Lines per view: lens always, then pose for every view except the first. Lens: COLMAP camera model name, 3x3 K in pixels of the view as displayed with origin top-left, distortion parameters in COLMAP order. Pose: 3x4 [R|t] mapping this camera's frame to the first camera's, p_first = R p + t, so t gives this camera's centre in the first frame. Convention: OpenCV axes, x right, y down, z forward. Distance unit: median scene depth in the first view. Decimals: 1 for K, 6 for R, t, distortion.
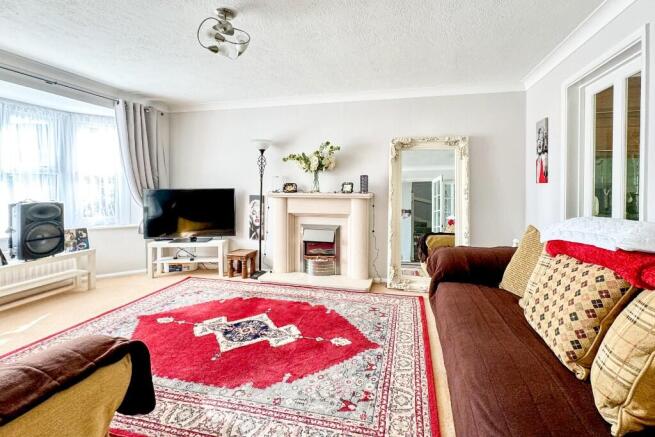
lens RADIAL K [[275.4, 0, 323.0], [0, 275.4, 189.7], [0, 0, 1]] dist [-0.001647, -0.000333]
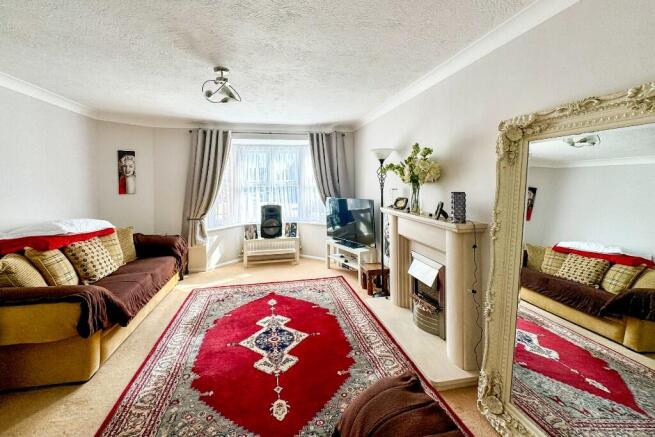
lens RADIAL K [[267.1, 0, 326.4], [0, 267.1, 183.2], [0, 0, 1]] dist [-0.000405, -0.000132]
pose [[0.472789, -0.008059, -0.881139, 0.573851], [-0.000994, 0.999953, -0.009680, -0.071150], [0.881175, 0.005453, 0.472758, 0.521326]]
